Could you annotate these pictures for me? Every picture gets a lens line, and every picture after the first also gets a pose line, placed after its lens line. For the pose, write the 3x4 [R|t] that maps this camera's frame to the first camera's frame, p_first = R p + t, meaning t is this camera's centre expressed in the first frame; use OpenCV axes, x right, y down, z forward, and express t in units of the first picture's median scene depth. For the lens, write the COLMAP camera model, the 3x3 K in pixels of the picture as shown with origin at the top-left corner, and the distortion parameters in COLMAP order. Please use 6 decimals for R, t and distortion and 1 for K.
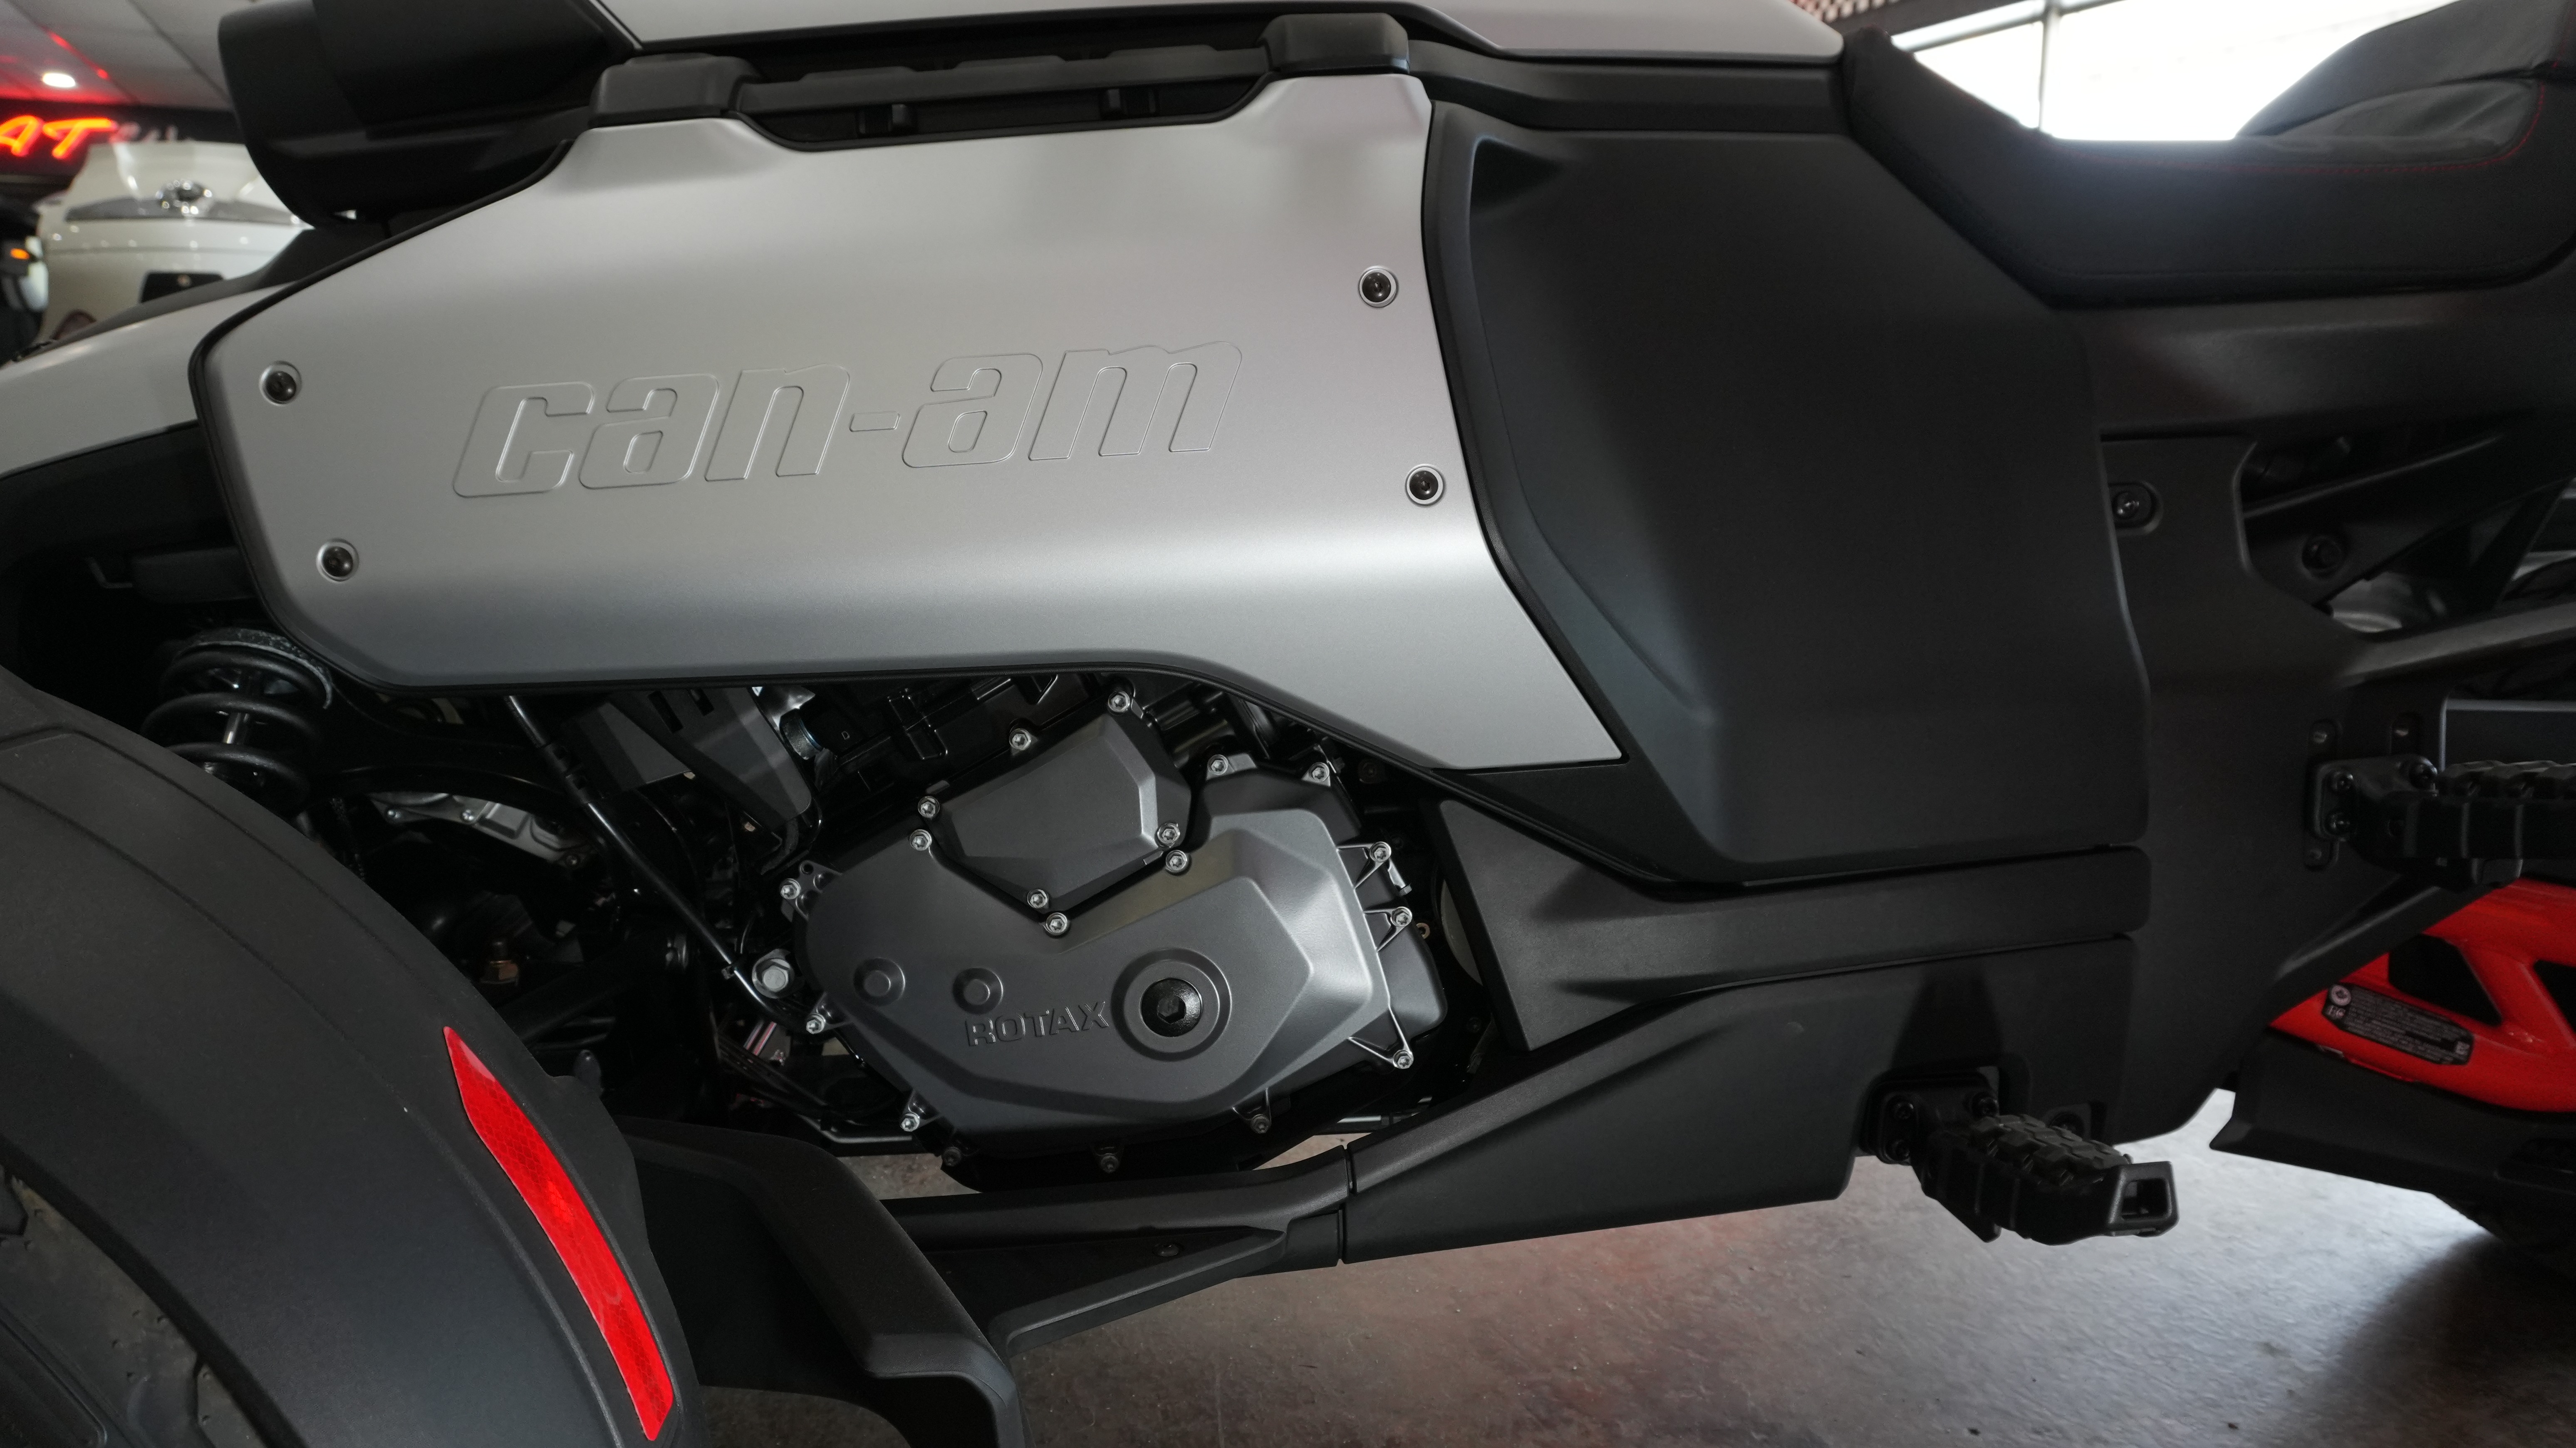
lens RADIAL K [[1789.0, 0, 1288.0], [0, 1789.0, 724.0], [0, 0, 1]] dist [-0.050497, 0.044619]
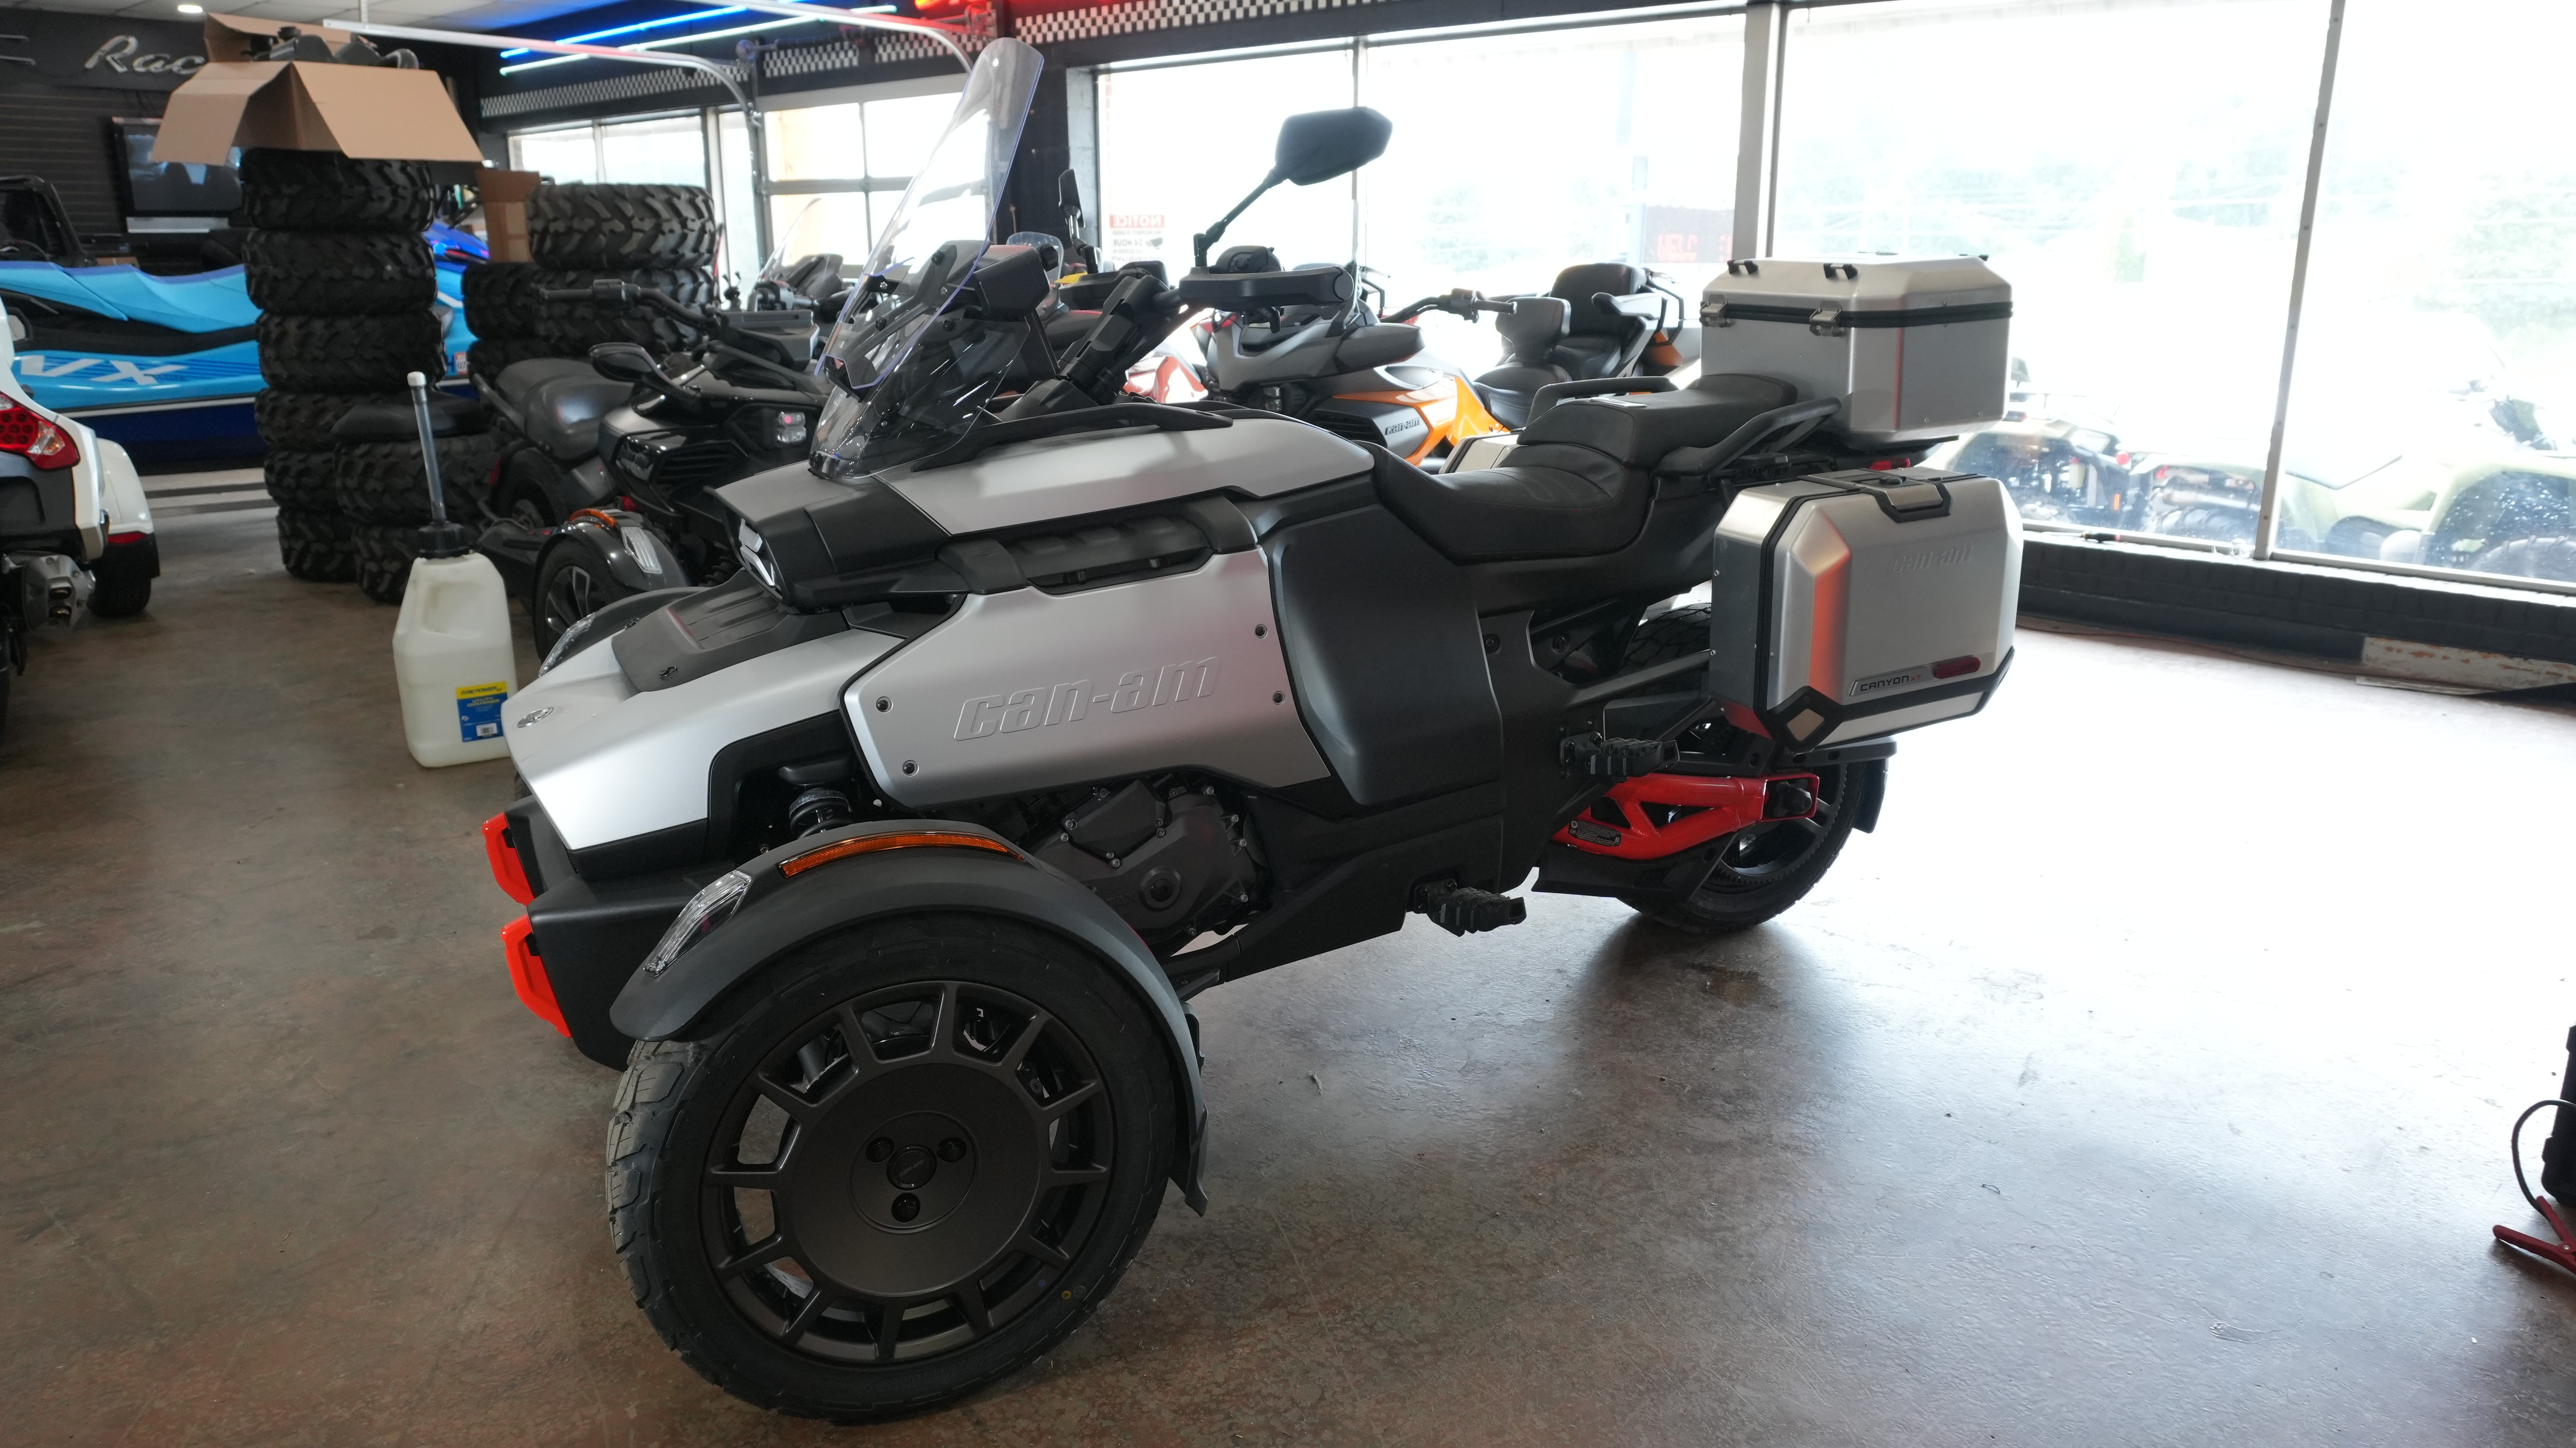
lens RADIAL K [[1789.0, 0, 1288.0], [0, 1789.0, 724.0], [0, 0, 1]] dist [-0.050497, 0.044619]
pose [[0.930801, -0.101517, 0.351147, -0.685448], [0.068931, 0.992173, 0.104122, -0.289918], [-0.358969, -0.072711, 0.930513, -1.249343]]
